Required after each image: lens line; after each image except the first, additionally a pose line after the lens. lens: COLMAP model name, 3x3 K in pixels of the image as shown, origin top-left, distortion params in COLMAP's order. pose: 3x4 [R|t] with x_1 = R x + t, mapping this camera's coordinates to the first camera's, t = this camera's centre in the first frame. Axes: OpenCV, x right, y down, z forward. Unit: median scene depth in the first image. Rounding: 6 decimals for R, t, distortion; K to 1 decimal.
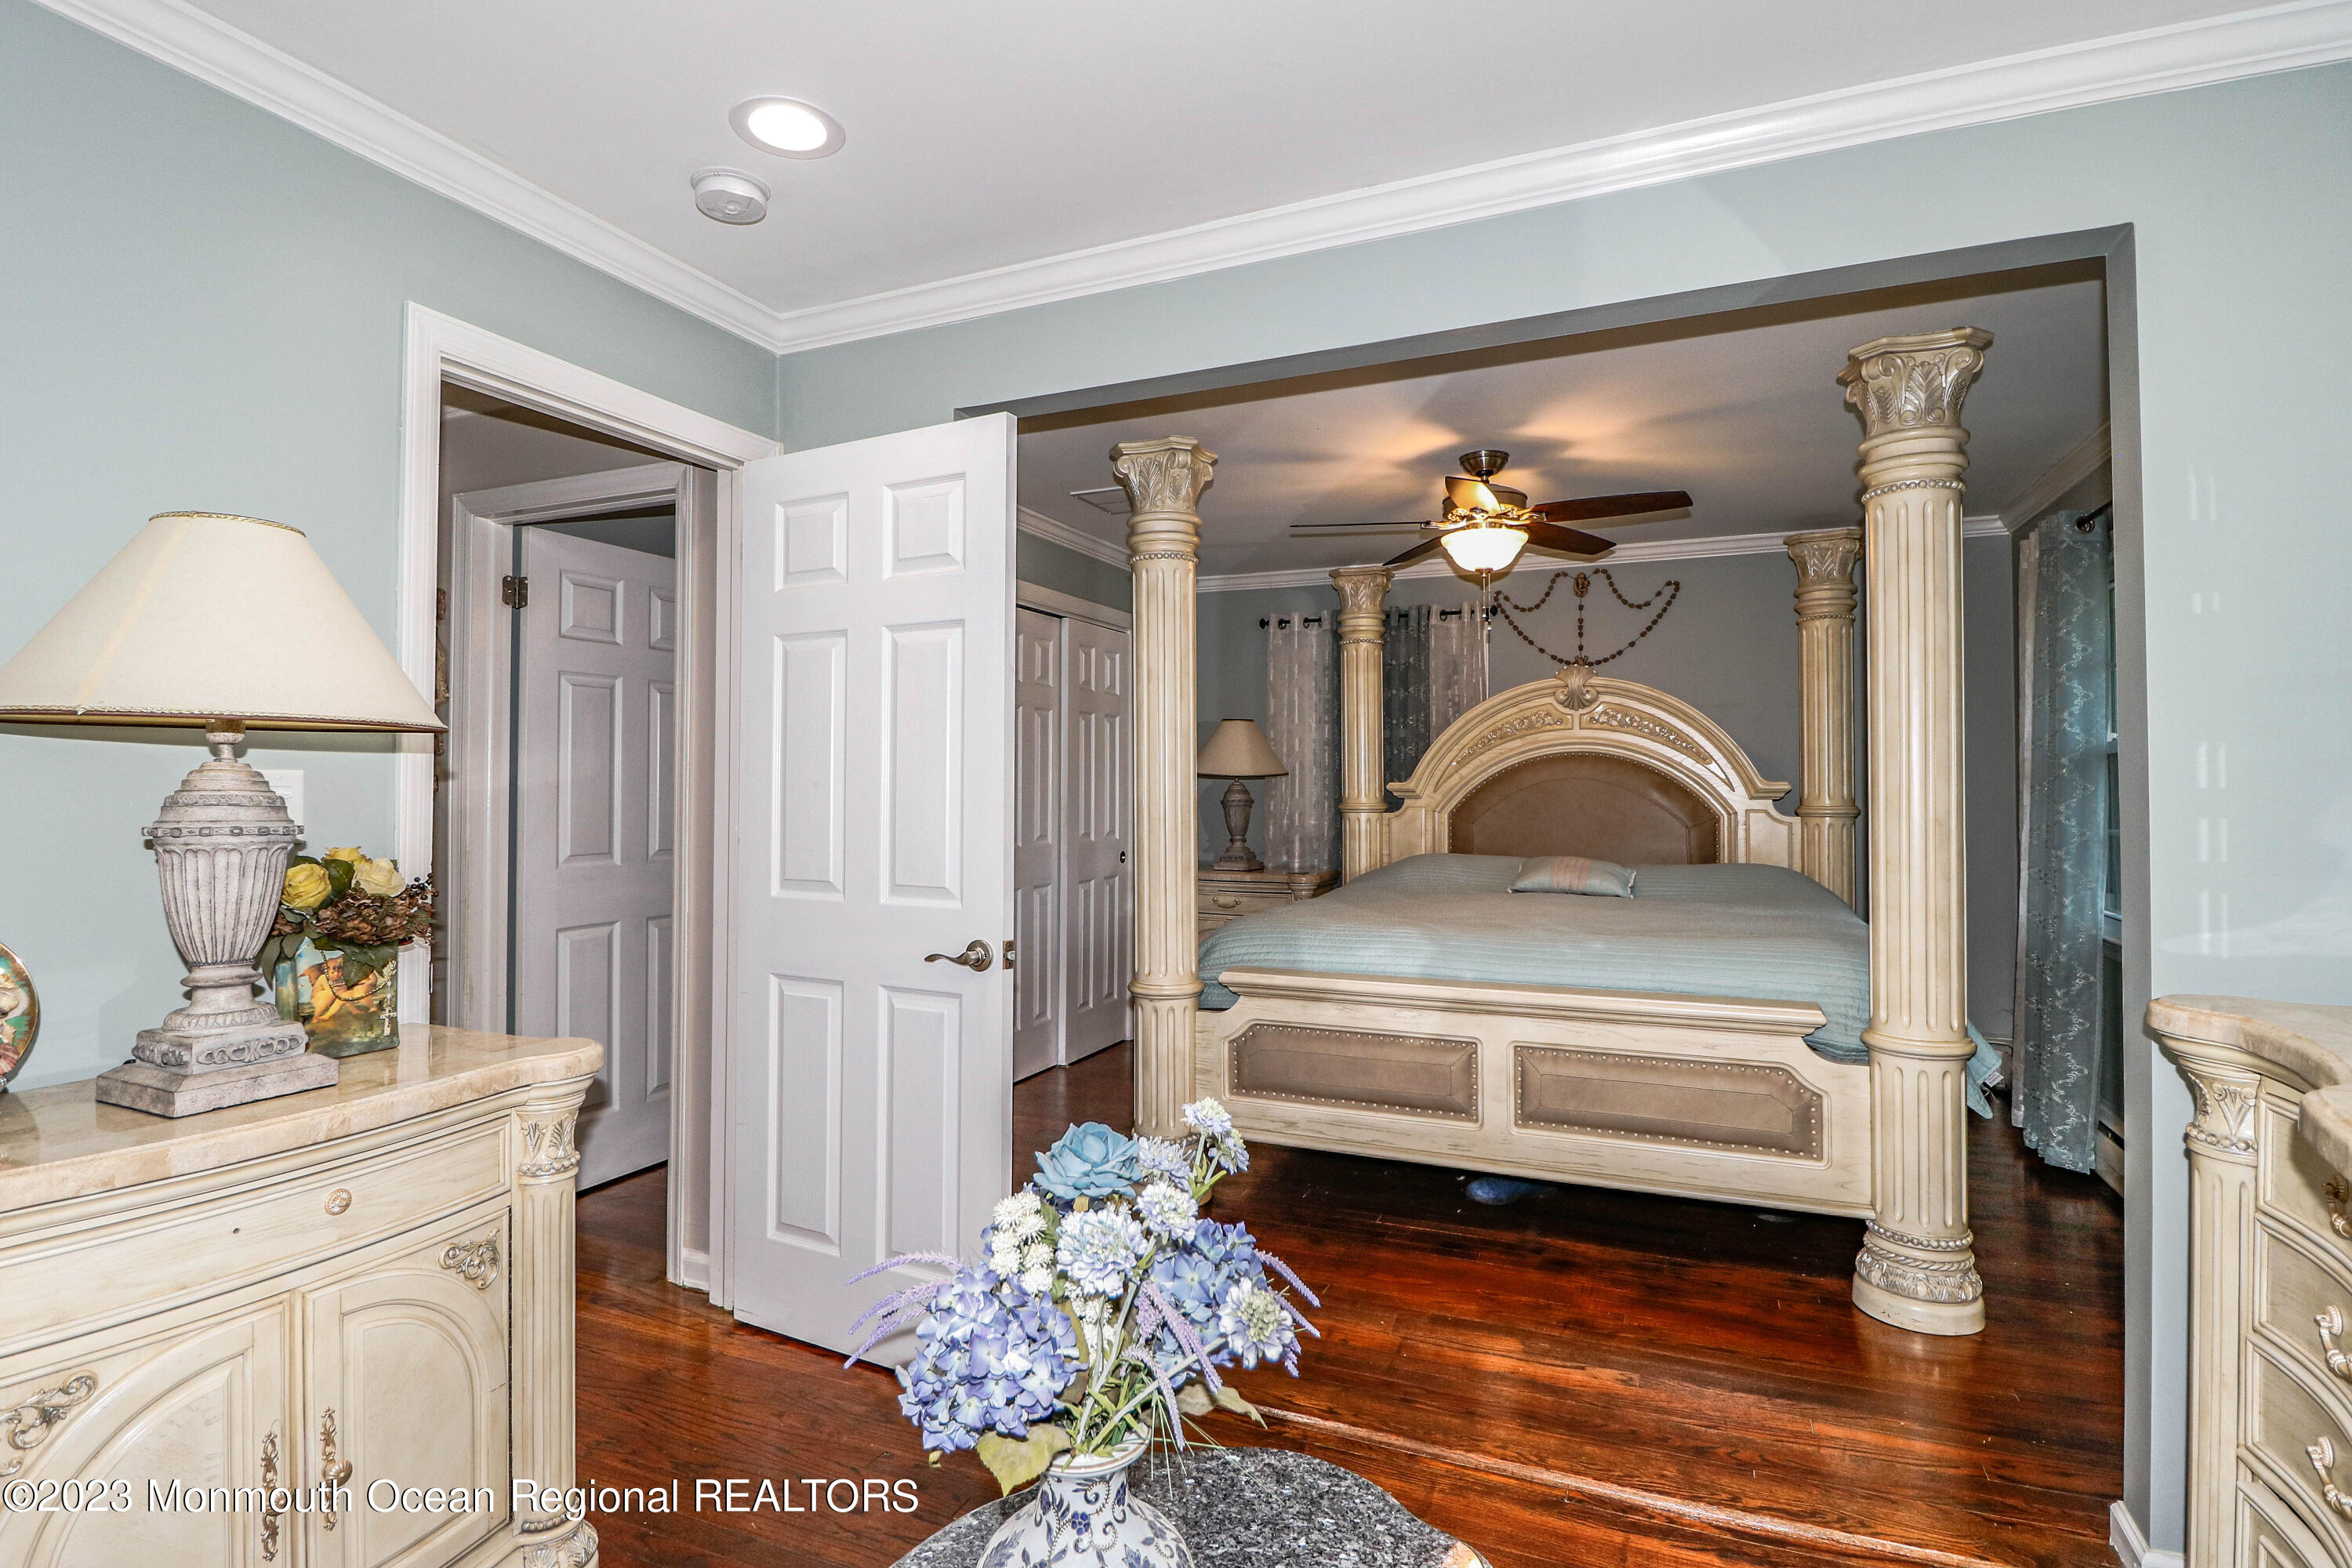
lens RADIAL K [[1126.4, 0, 1208.3], [0, 1126.4, 749.9], [0, 0, 1]] dist [-0.001313, -0.011936]
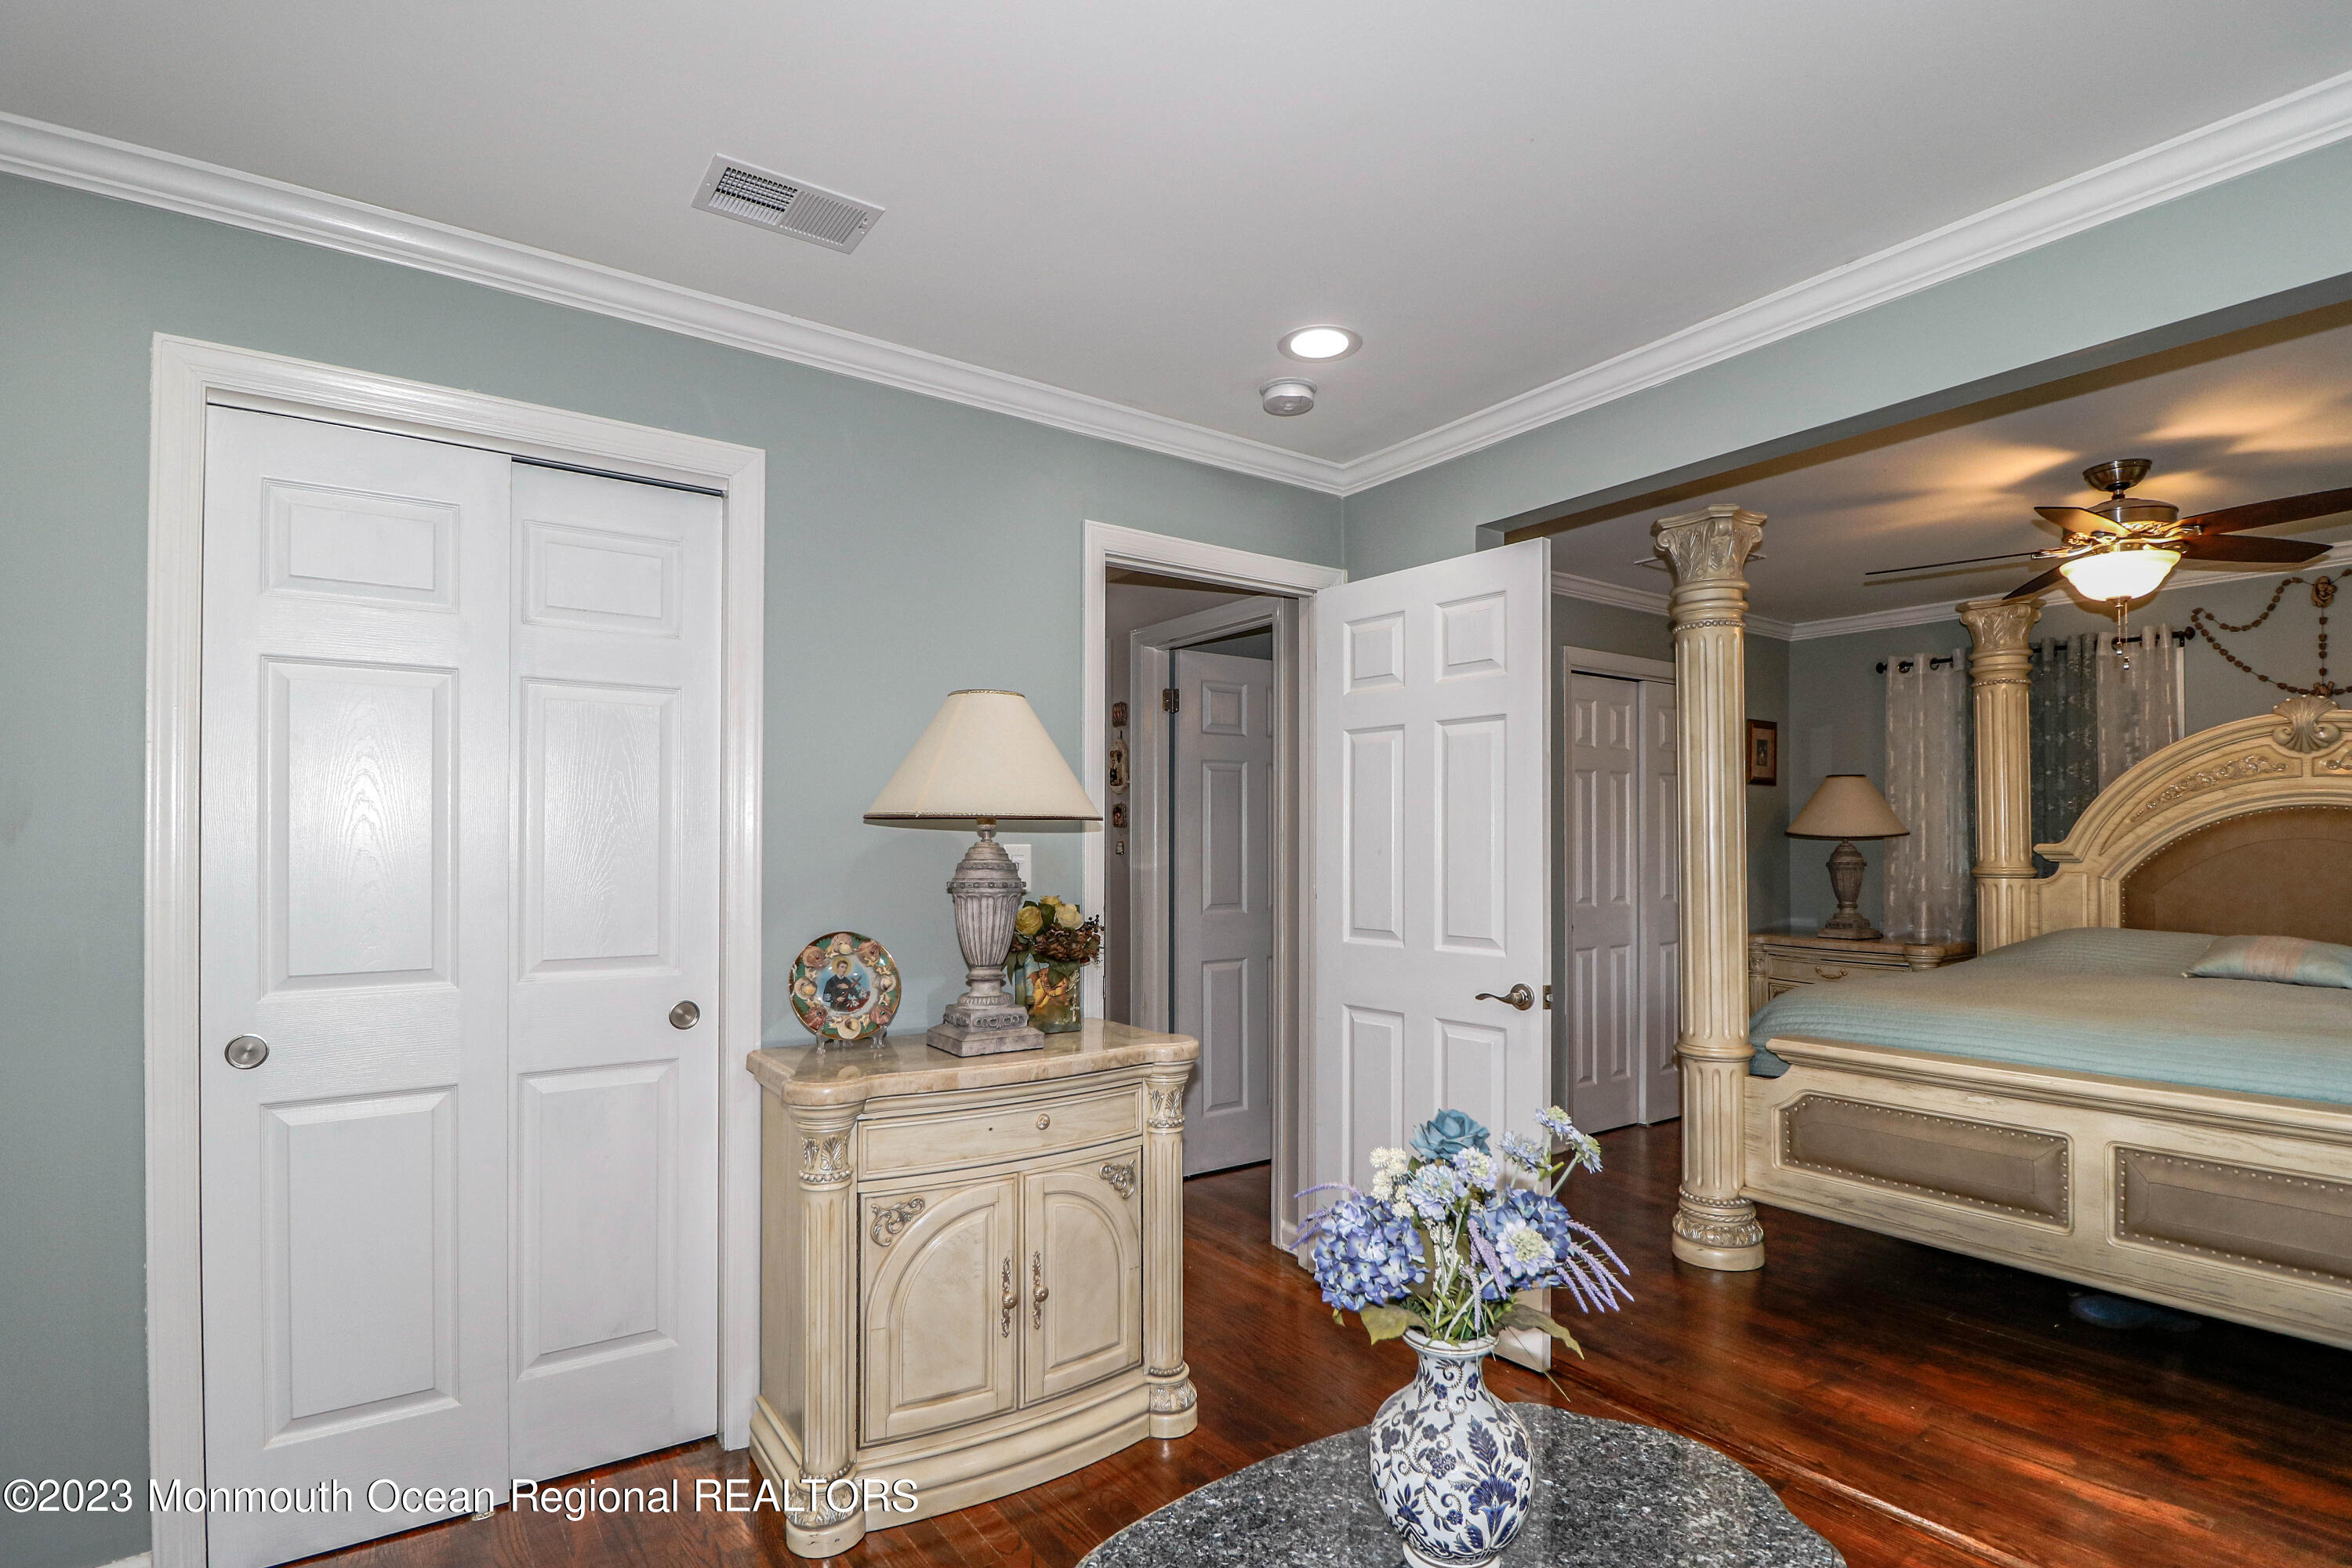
lens RADIAL K [[1116.7, 0, 1223.5], [0, 1116.7, 785.0], [0, 0, 1]] dist [-0.021218, -0.001499]
pose [[0.860588, -0.027282, -0.508570, 0.112738], [0.017146, 0.999550, -0.024606, -0.012117], [0.509013, 0.012455, 0.860669, -0.101940]]
